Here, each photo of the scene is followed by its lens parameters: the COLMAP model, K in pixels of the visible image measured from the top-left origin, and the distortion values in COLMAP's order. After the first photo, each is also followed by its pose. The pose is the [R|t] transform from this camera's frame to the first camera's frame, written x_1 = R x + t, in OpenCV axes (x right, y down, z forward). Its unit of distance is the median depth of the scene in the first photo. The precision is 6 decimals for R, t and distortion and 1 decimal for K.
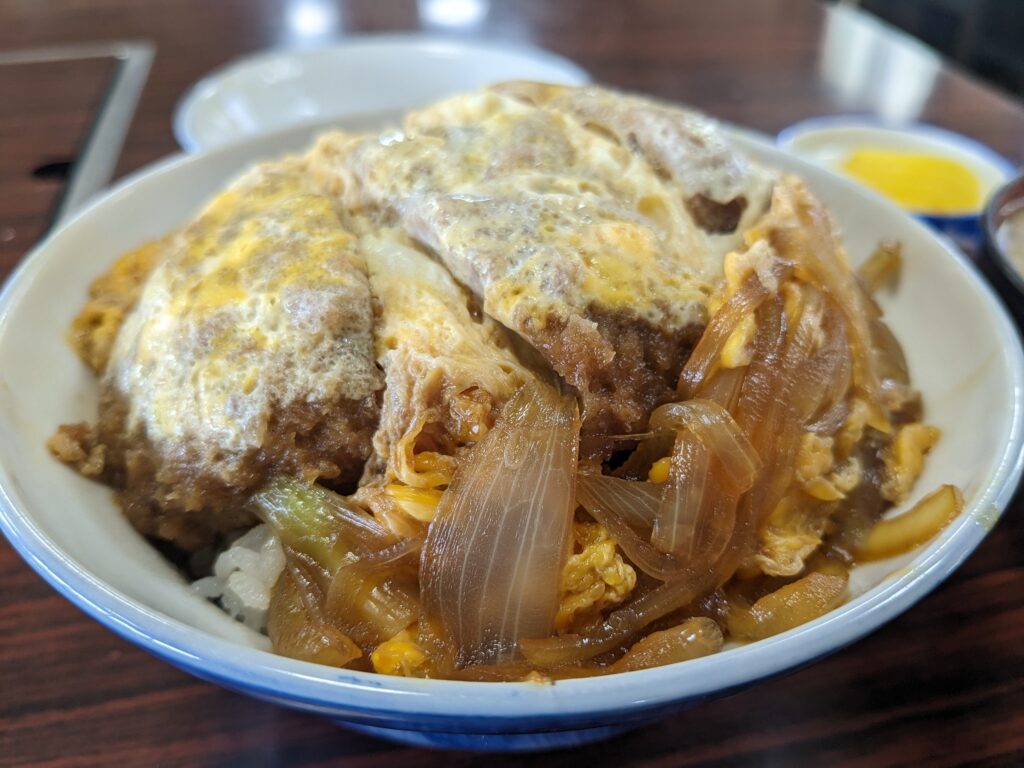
lens RADIAL K [[909.9, 0, 478.4], [0, 909.9, 382.0], [0, 0, 1]] dist [0.083693, -0.256120]
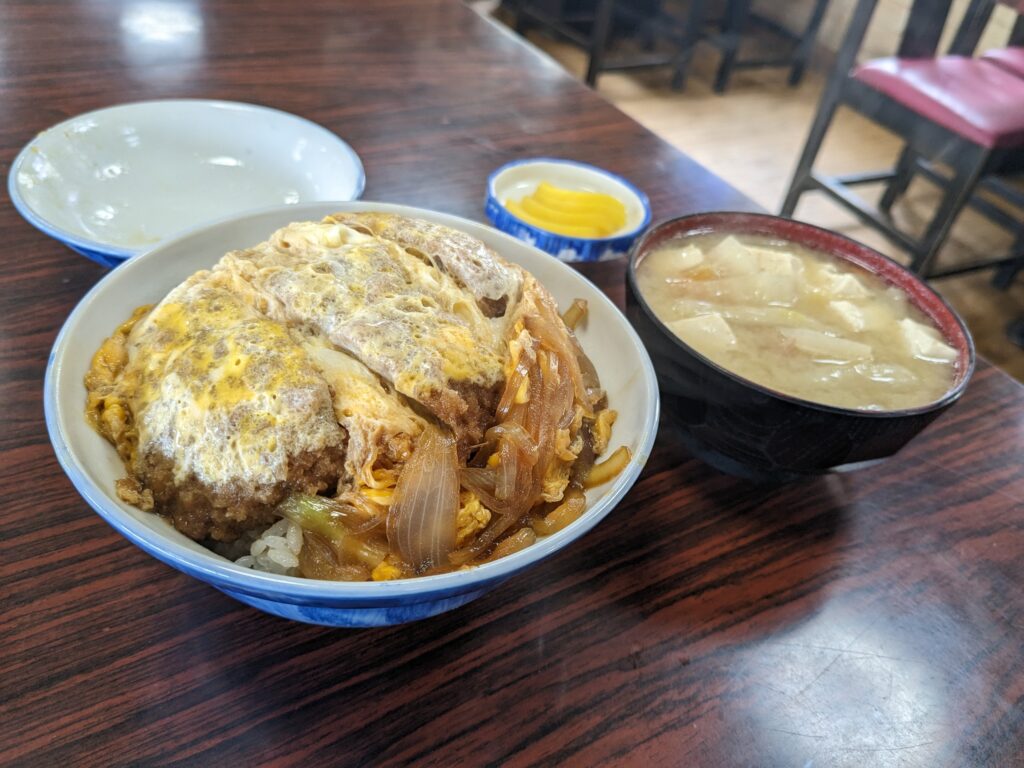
lens RADIAL K [[909.9, 0, 478.4], [0, 909.9, 382.0], [0, 0, 1]] dist [0.083693, -0.256120]
pose [[0.941564, -0.124309, 0.313056, -0.415518], [0.102442, 0.991064, 0.085424, -0.234723], [-0.320878, -0.048362, 0.945885, -0.823898]]
